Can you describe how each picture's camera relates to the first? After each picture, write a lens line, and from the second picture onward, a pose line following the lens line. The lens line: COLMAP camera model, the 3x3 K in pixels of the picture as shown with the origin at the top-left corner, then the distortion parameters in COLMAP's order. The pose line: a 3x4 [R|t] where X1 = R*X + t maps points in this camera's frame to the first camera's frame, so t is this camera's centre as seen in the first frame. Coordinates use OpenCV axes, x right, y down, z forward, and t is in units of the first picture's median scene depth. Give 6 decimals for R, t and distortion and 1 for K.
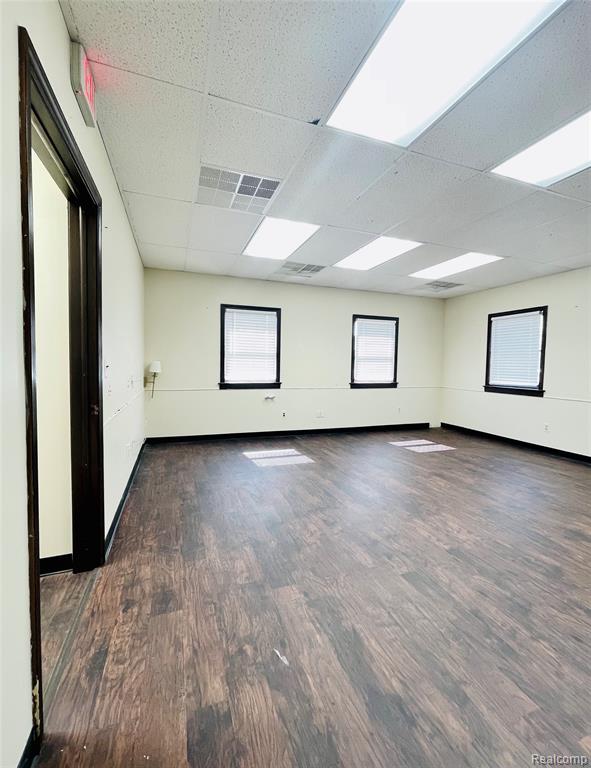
lens RADIAL K [[329.2, 0, 295.1], [0, 329.2, 374.8], [0, 0, 1]] dist [-0.012979, -0.000617]
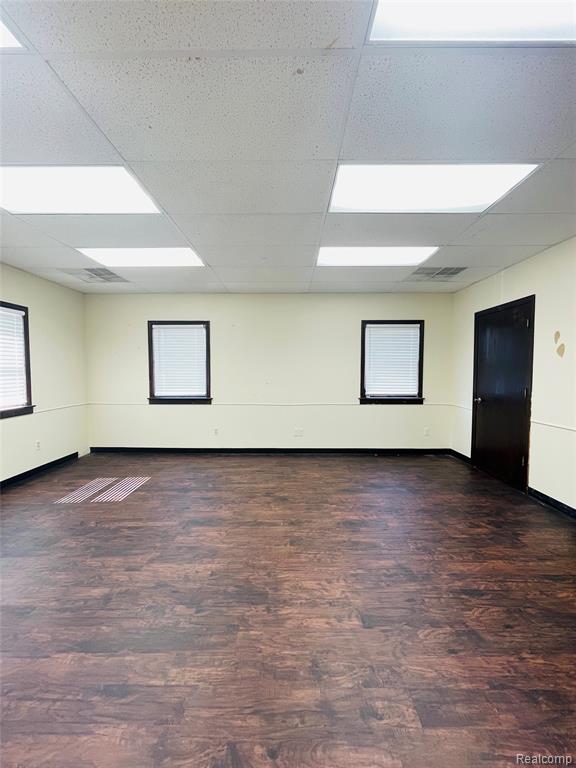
lens RADIAL K [[307.8, 0, 282.8], [0, 307.8, 386.4], [0, 0, 1]] dist [-0.003645, 0.000773]
pose [[0.354268, -0.066365, 0.932786, -0.116722], [0.038798, 0.997663, 0.056245, -0.041415], [-0.934339, 0.016264, 0.356014, 0.409169]]
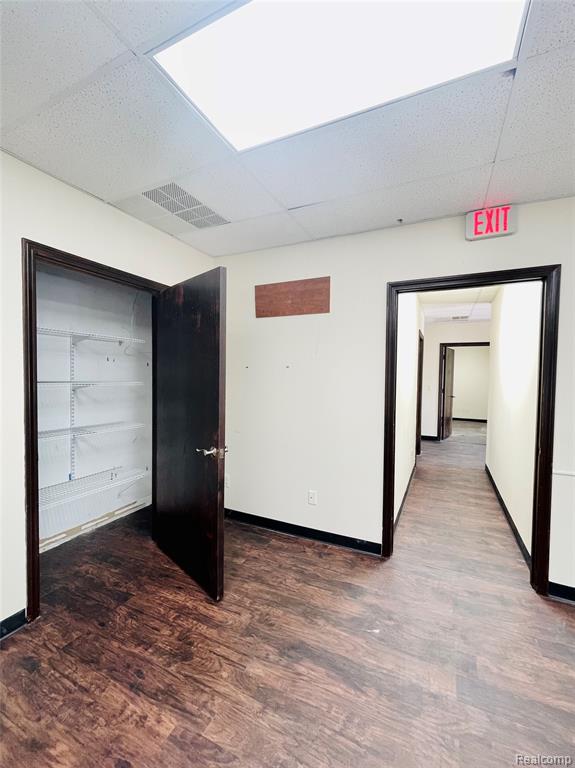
lens RADIAL K [[330.0, 0, 288.1], [0, 330.0, 384.0], [0, 0, 1]] dist [-0.003864, 0.000094]
pose [[-0.707127, 0.001824, -0.707084, 0.322286], [-0.046552, 0.997707, 0.049129, -0.055830], [0.705553, 0.067656, -0.705421, 0.460164]]
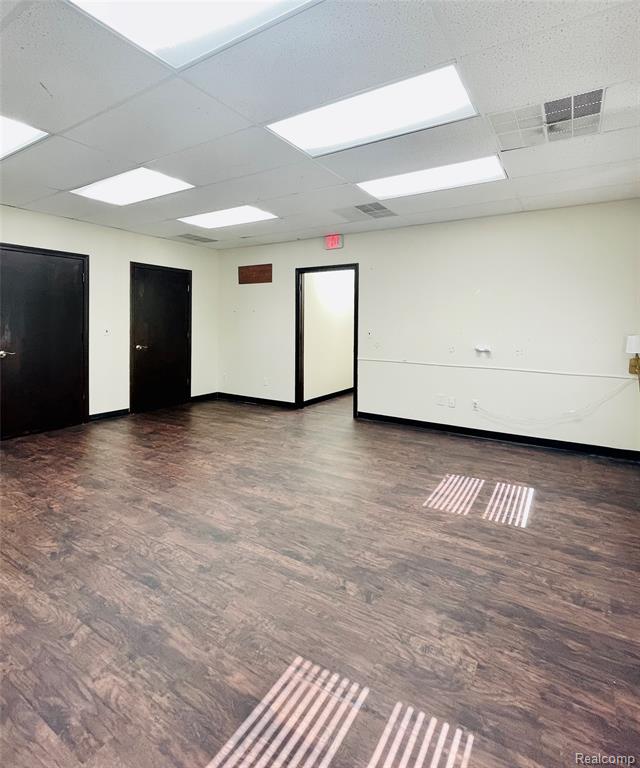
lens RADIAL K [[412.4, 0, 329.1], [0, 412.4, 319.6], [0, 0, 1]] dist [0.000152, 0.012957]
pose [[-0.771677, -0.025394, -0.635508, 0.579732], [-0.043699, 0.998958, 0.013144, -0.058105], [0.634512, 0.037914, -0.771983, 1.263112]]
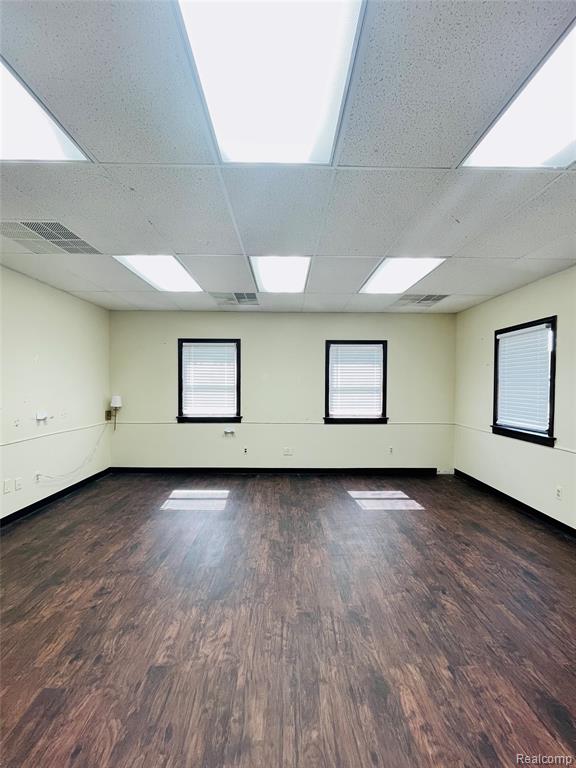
lens RADIAL K [[330.0, 0, 288.6], [0, 330.0, 384.0], [0, 0, 1]] dist [-0.003864, 0.000094]
pose [[0.948613, -0.012433, -0.316195, 0.454118], [-0.000680, 0.999145, -0.041328, -0.036402], [0.316439, 0.039419, 0.947794, 0.160357]]
